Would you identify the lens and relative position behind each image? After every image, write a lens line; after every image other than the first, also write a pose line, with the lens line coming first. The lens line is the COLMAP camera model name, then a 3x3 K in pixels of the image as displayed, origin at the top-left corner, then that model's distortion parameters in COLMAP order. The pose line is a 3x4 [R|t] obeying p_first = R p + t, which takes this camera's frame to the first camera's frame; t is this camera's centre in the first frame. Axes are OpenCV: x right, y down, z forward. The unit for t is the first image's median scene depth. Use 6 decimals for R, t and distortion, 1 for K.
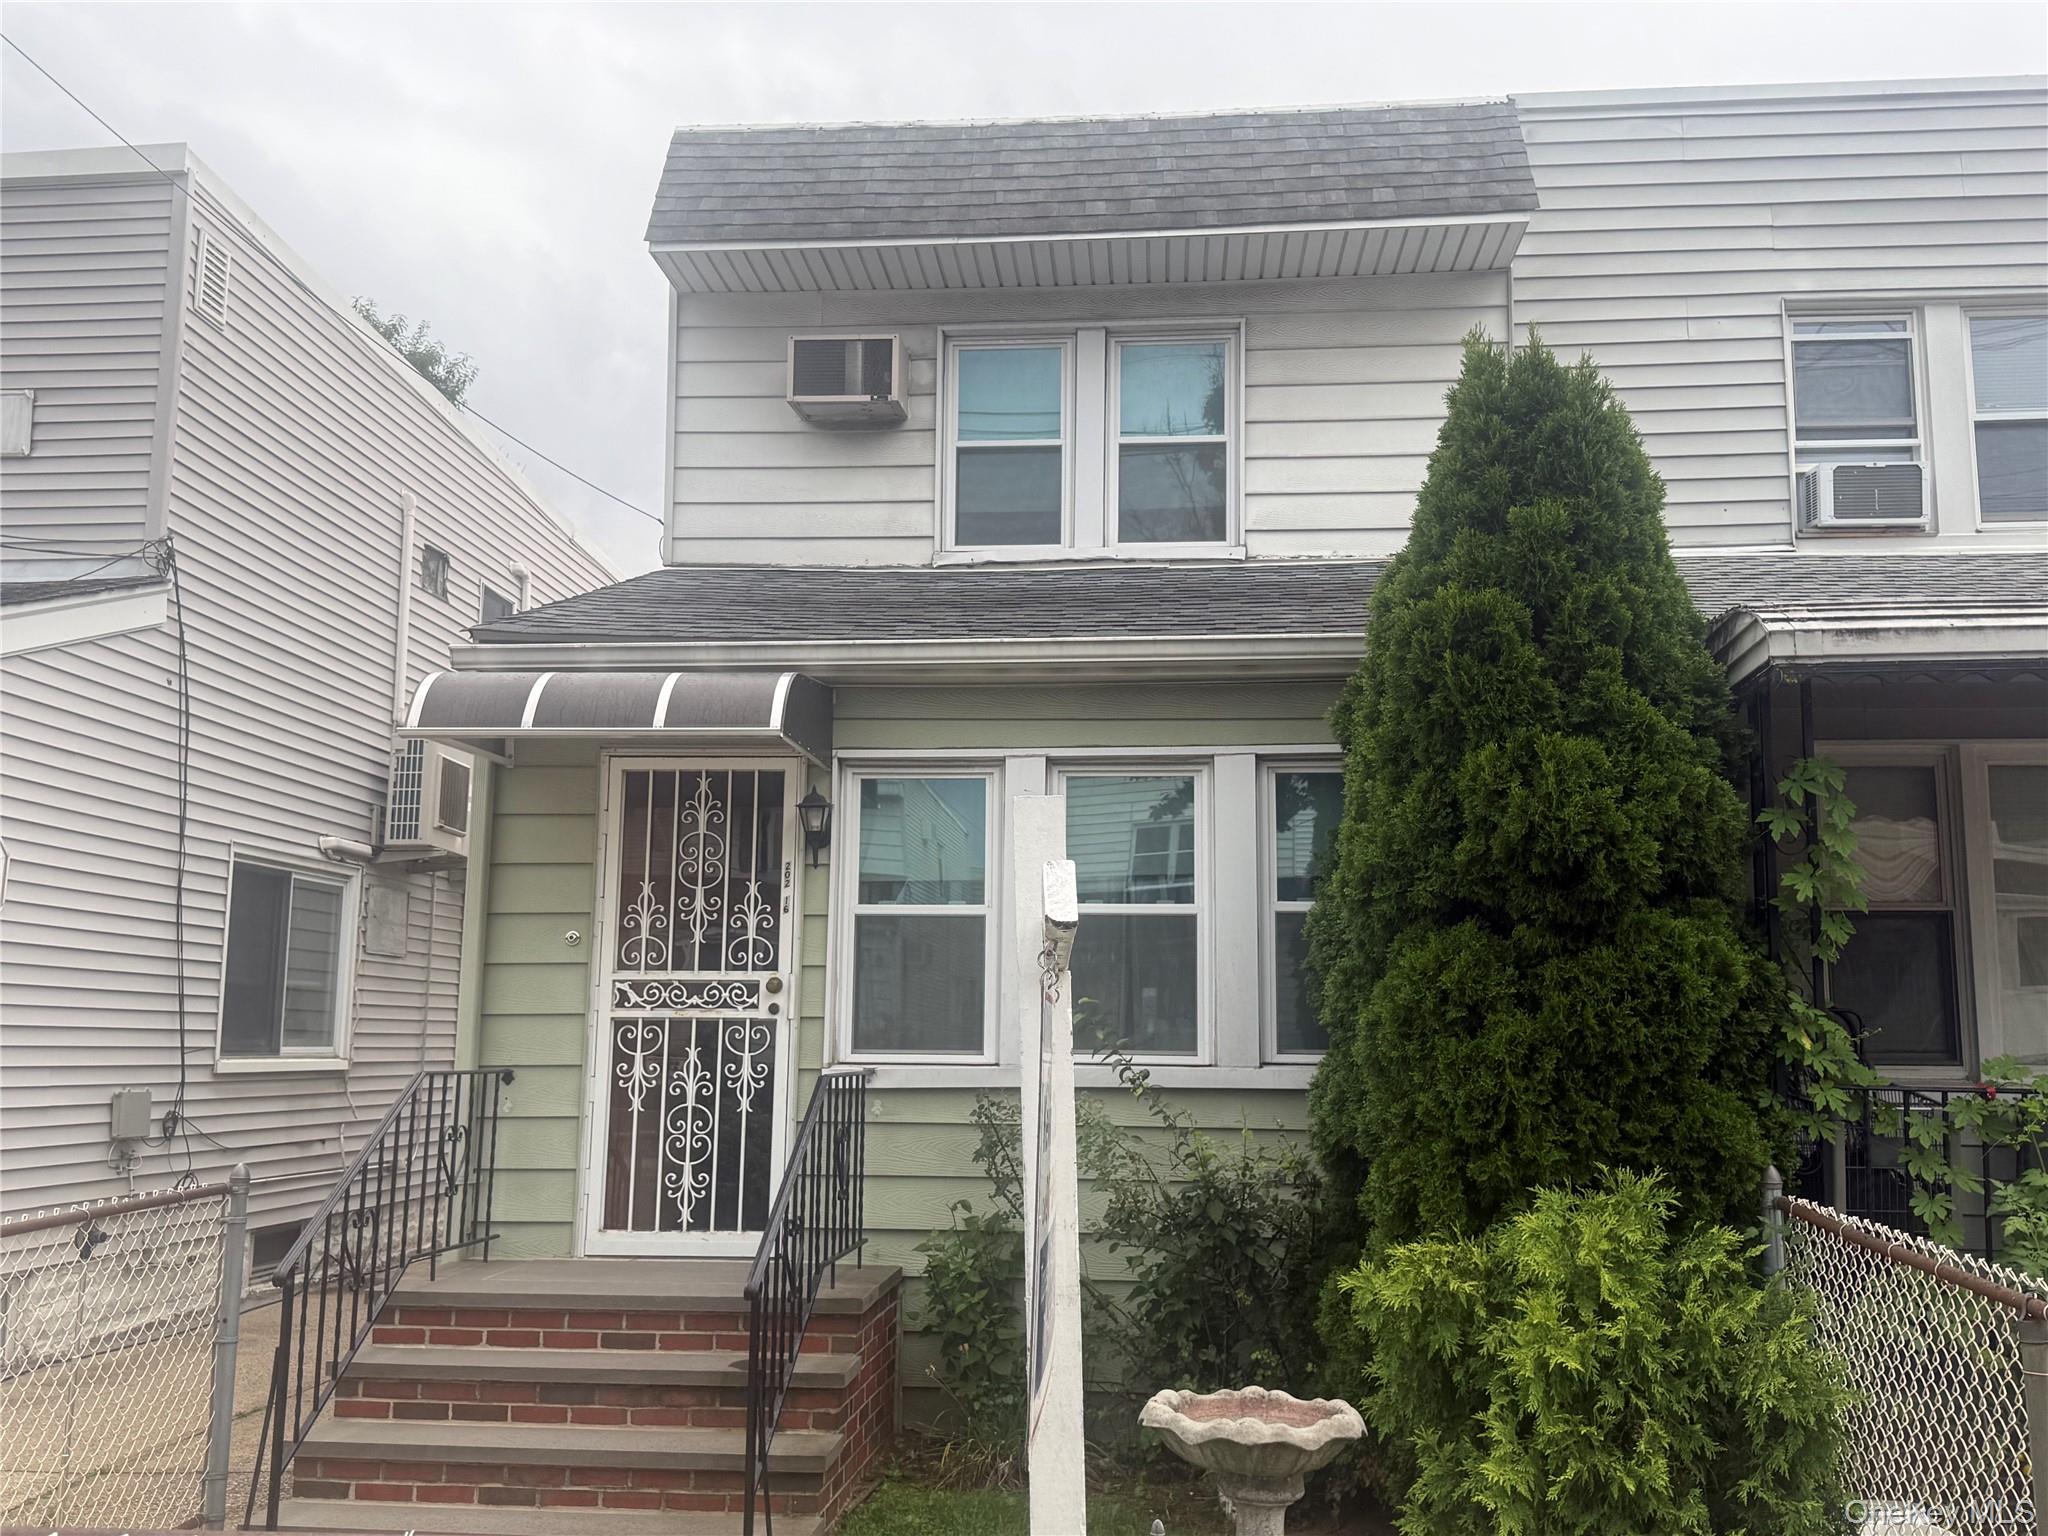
lens RADIAL K [[1850.4, 0, 1024.0], [0, 1850.4, 768.0], [0, 0, 1]] dist [0.219294, -0.521348]
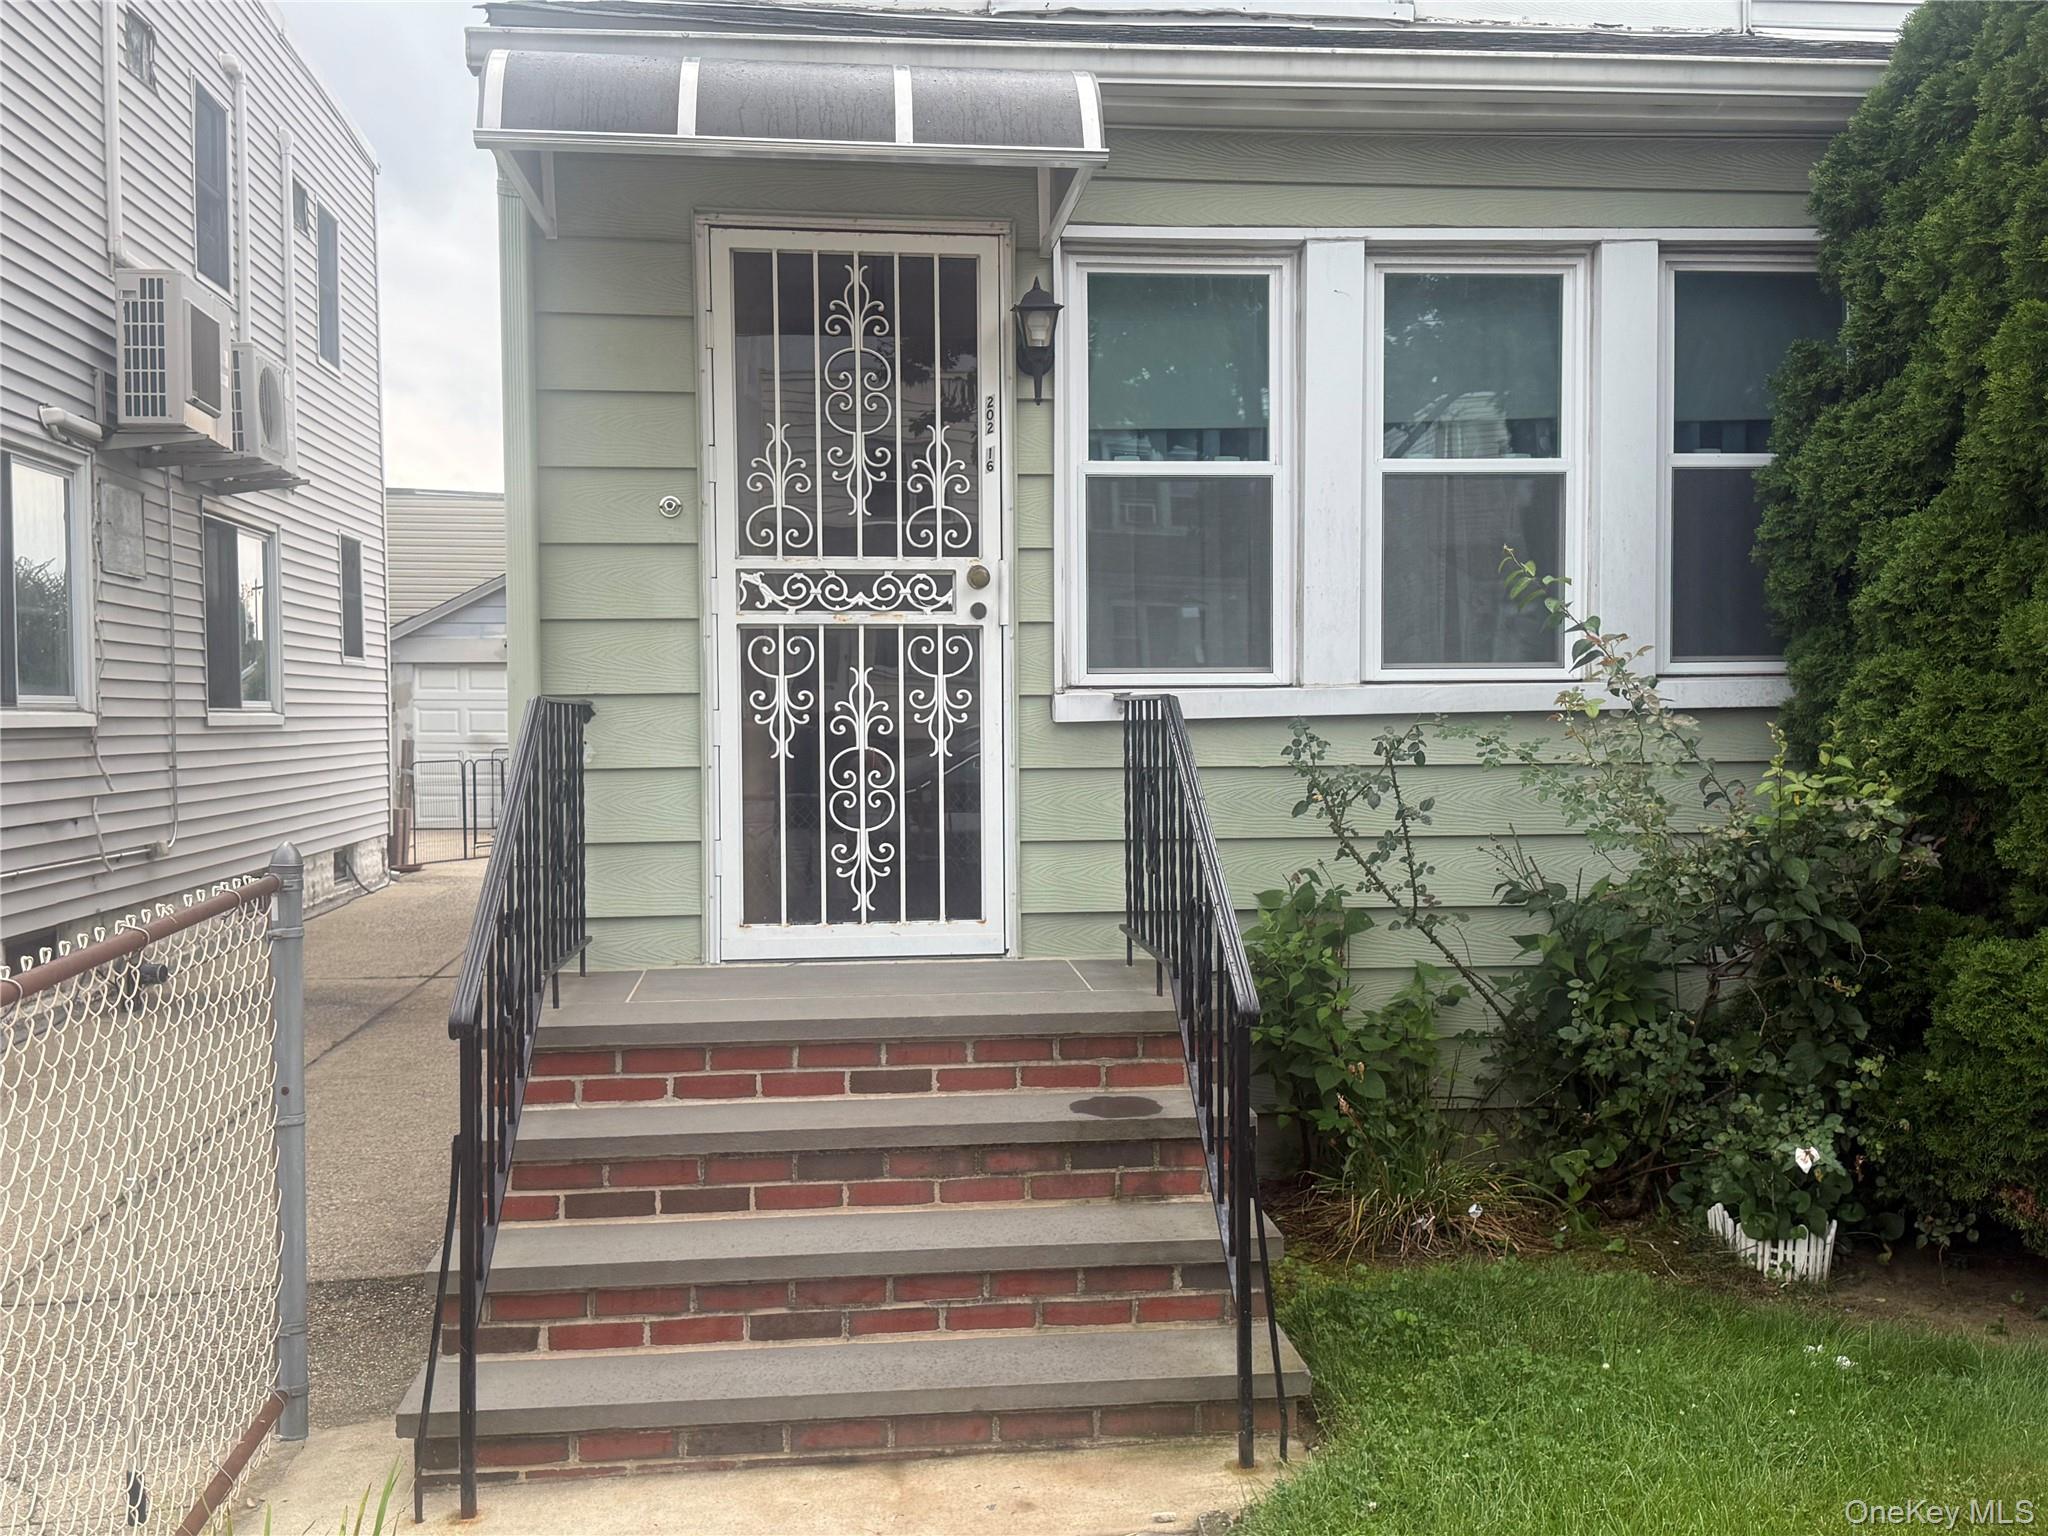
lens RADIAL K [[1936.6, 0, 1024.0], [0, 1936.6, 768.0], [0, 0, 1]] dist [0.157366, -0.293200]
pose [[0.980247, -0.024414, 0.196267, -0.259256], [-0.010423, 0.984596, 0.174533, 0.060629], [-0.197504, -0.173131, 0.964893, 0.291110]]
